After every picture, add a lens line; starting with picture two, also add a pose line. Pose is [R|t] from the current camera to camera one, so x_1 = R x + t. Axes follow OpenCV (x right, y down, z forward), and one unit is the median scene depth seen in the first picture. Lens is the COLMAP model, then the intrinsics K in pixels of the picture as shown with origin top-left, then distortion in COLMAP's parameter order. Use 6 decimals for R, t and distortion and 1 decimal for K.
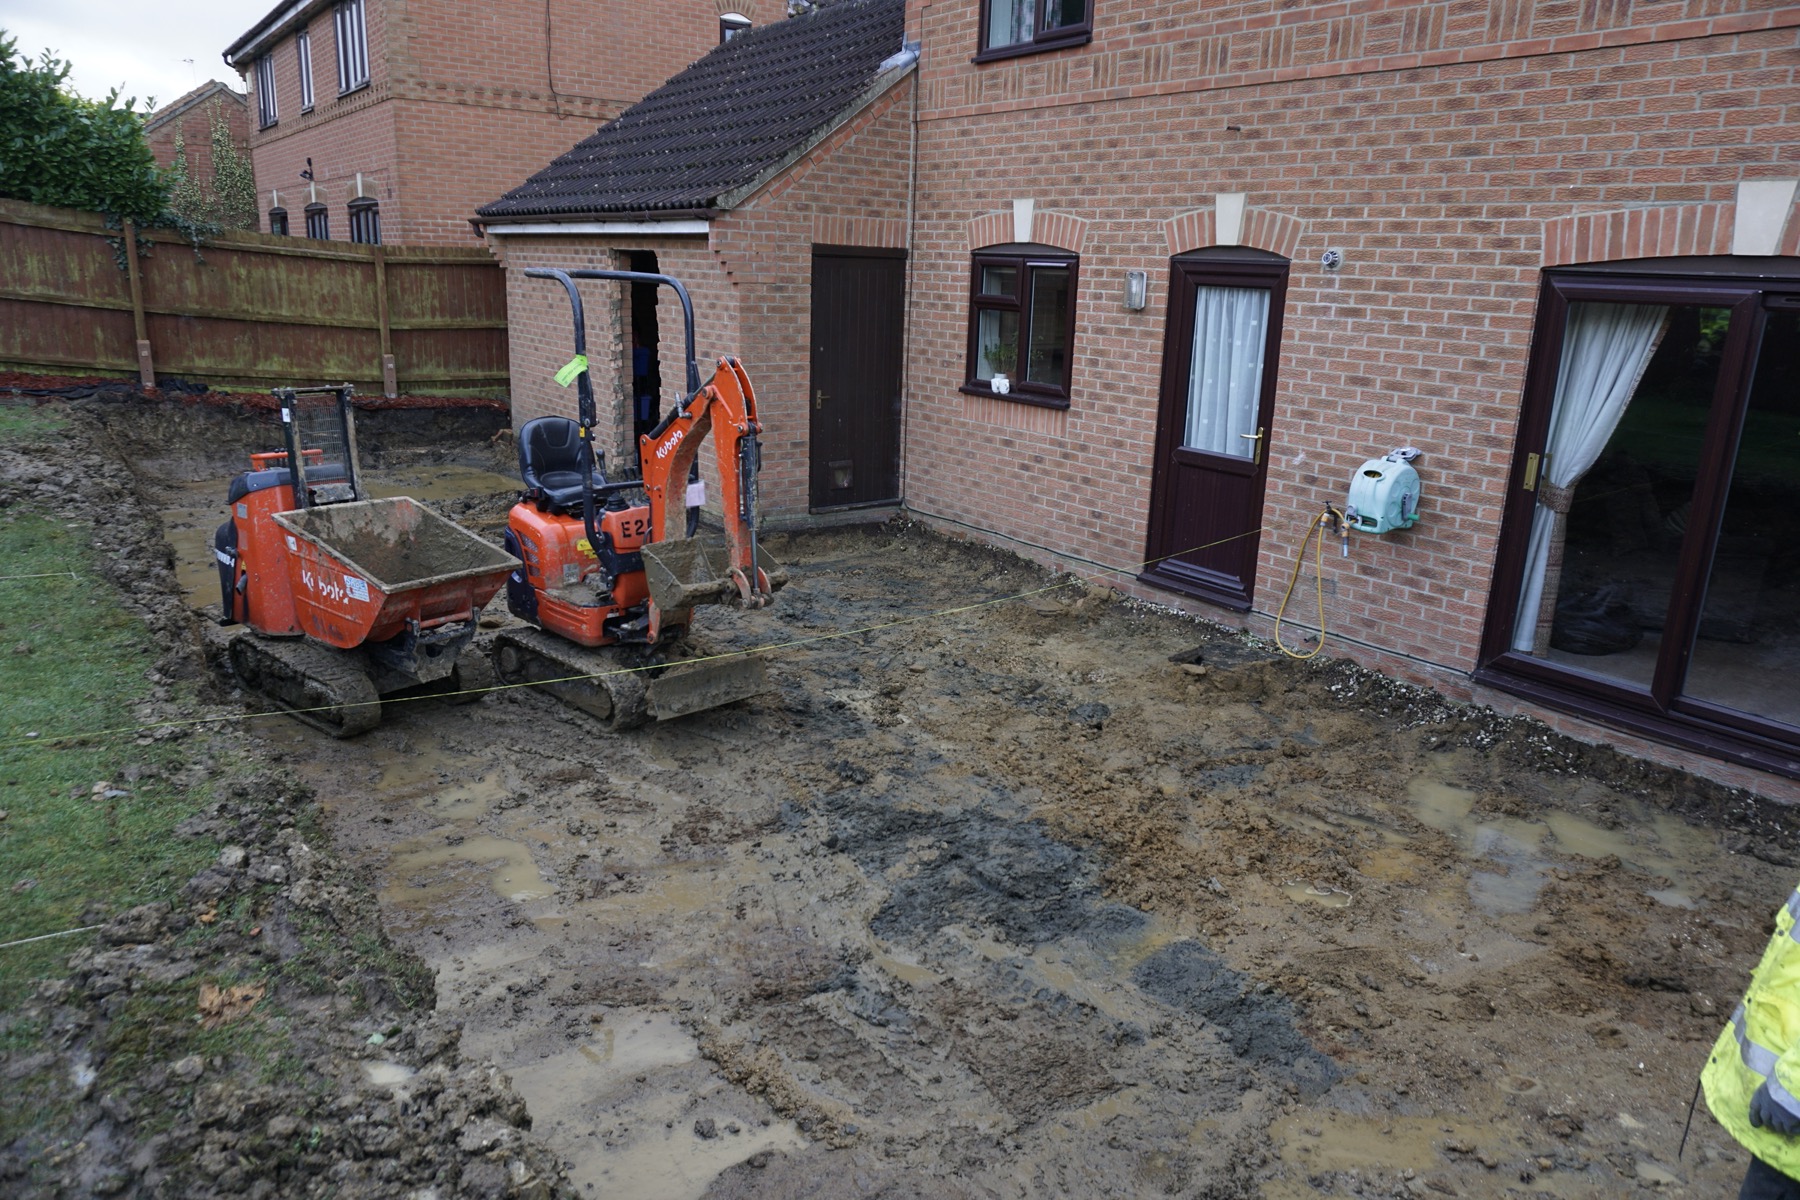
lens RADIAL K [[1203.5, 0, 900.0], [0, 1203.5, 600.0], [0, 0, 1]] dist [-0.049127, 0.036531]
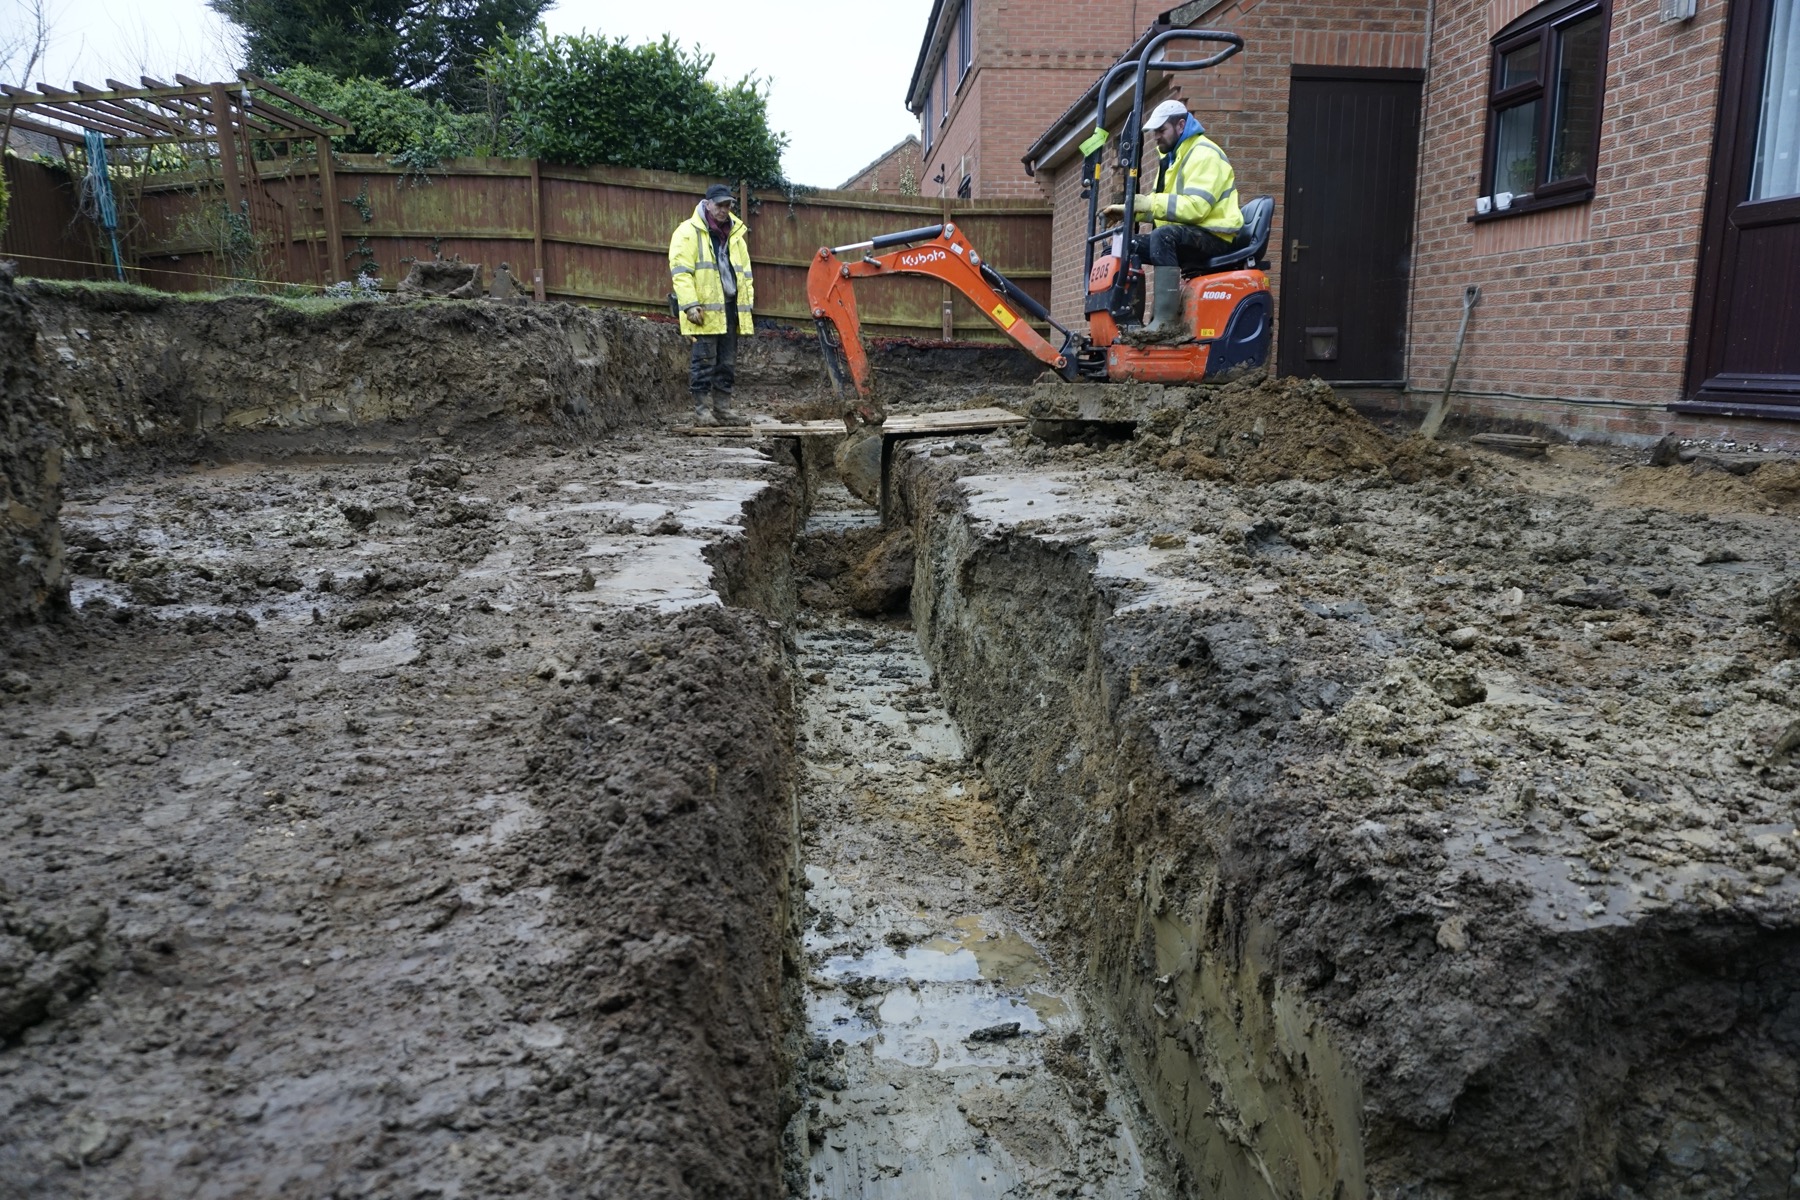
lens RADIAL K [[1208.0, 0, 900.0], [0, 1208.0, 600.0], [0, 0, 1]] dist [-0.059645, 0.045896]
pose [[0.841334, 0.072572, -0.535621, 0.207343], [-0.114552, 0.992376, -0.045476, 0.183697], [0.528237, 0.099617, 0.843233, 0.193953]]
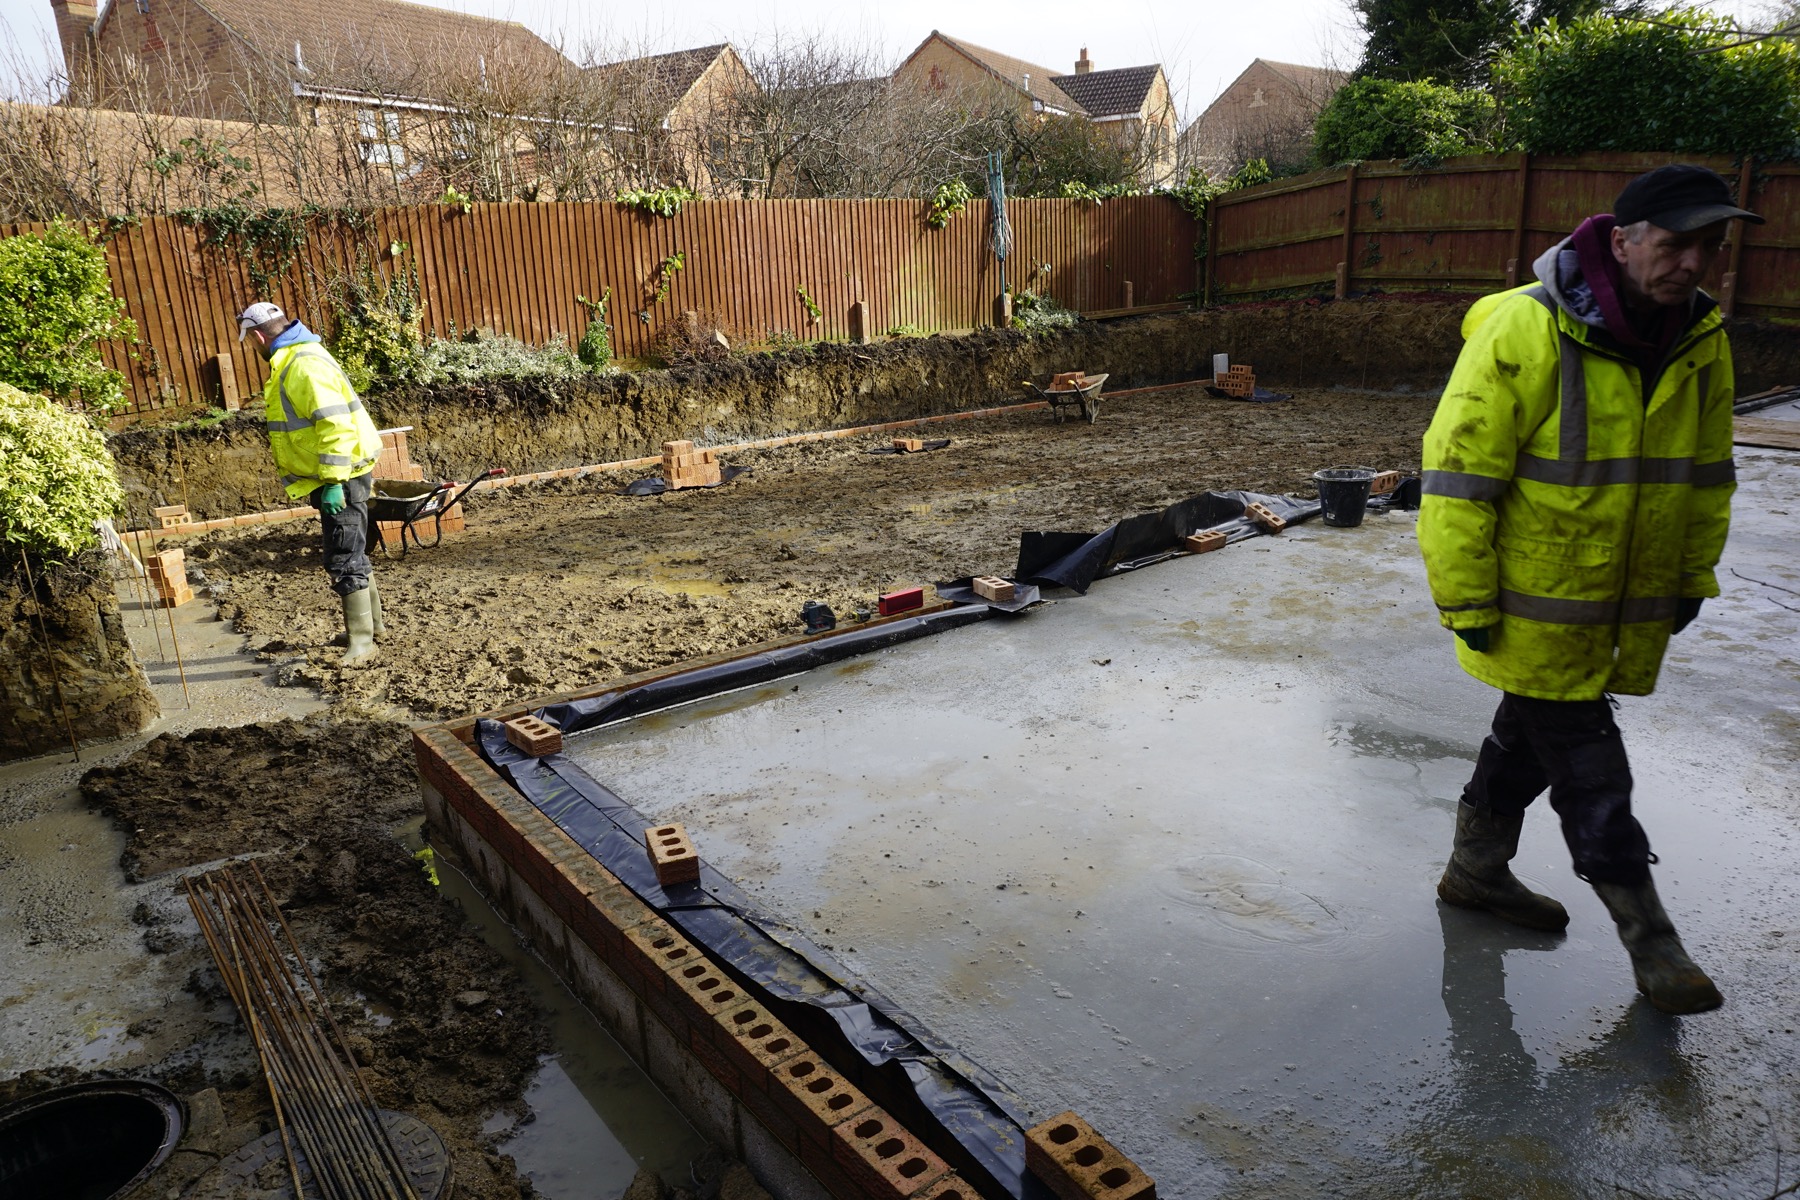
lens RADIAL K [[1203.8, 0, 900.0], [0, 1203.8, 600.0], [0, 0, 1]] dist [-0.053602, 0.030494]
pose [[0.015408, 0.235046, -0.971862, 0.679363], [-0.226563, 0.947517, 0.225567, -0.017793], [0.973875, 0.216712, 0.067852, 0.414149]]
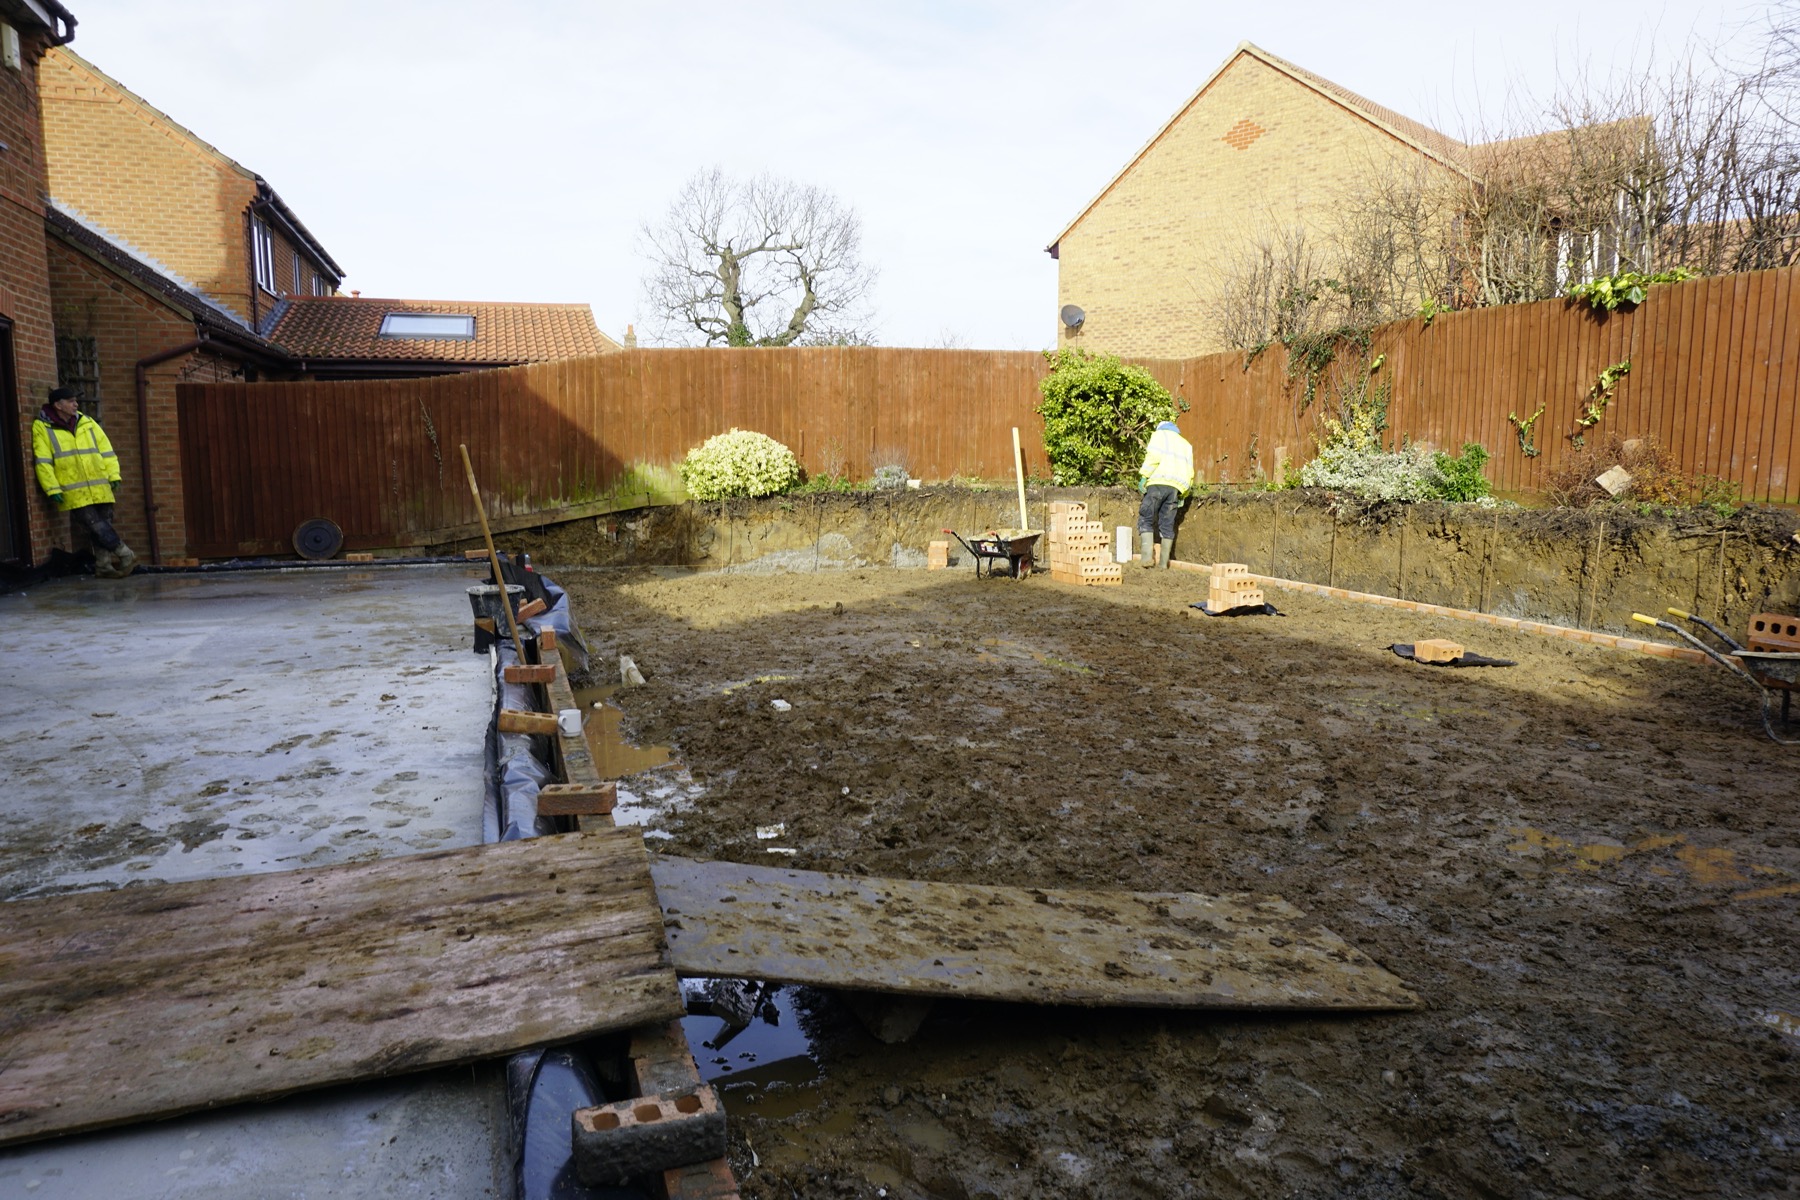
lens RADIAL K [[1203.8, 0, 900.0], [0, 1203.8, 600.0], [0, 0, 1]] dist [-0.053602, 0.030494]
pose [[-0.952615, -0.066872, 0.296737, -0.719454], [0.055984, 0.920325, 0.387127, -0.305524], [-0.298983, 0.385396, -0.872972, 1.460192]]
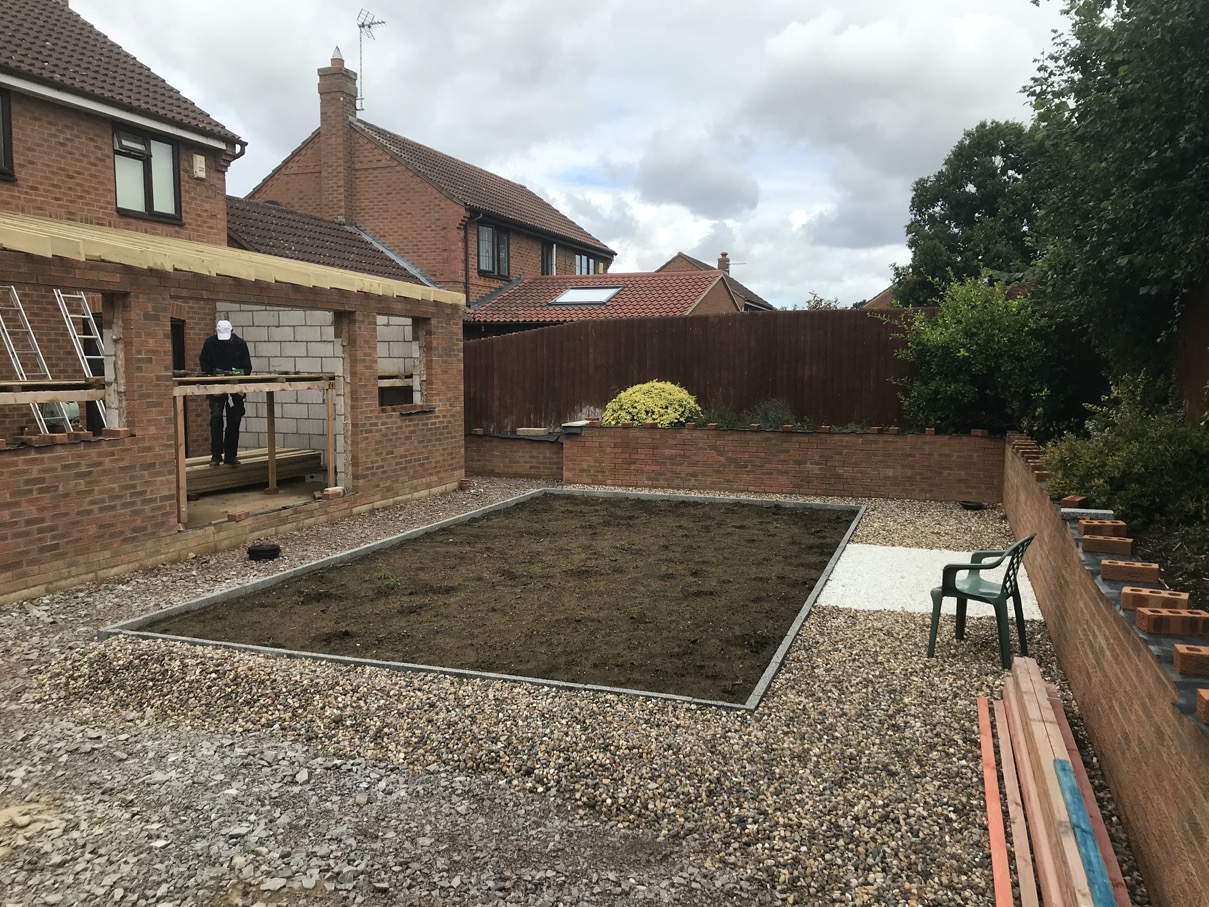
lens RADIAL K [[995.8, 0, 604.5], [0, 995.8, 453.5], [0, 0, 1]] dist [0.002434, -0.007847]
pose [[-0.574022, -0.106179, 0.811927, -1.418510], [0.202238, 0.942456, 0.266228, -0.251506], [-0.793473, 0.317023, -0.519517, 0.975855]]
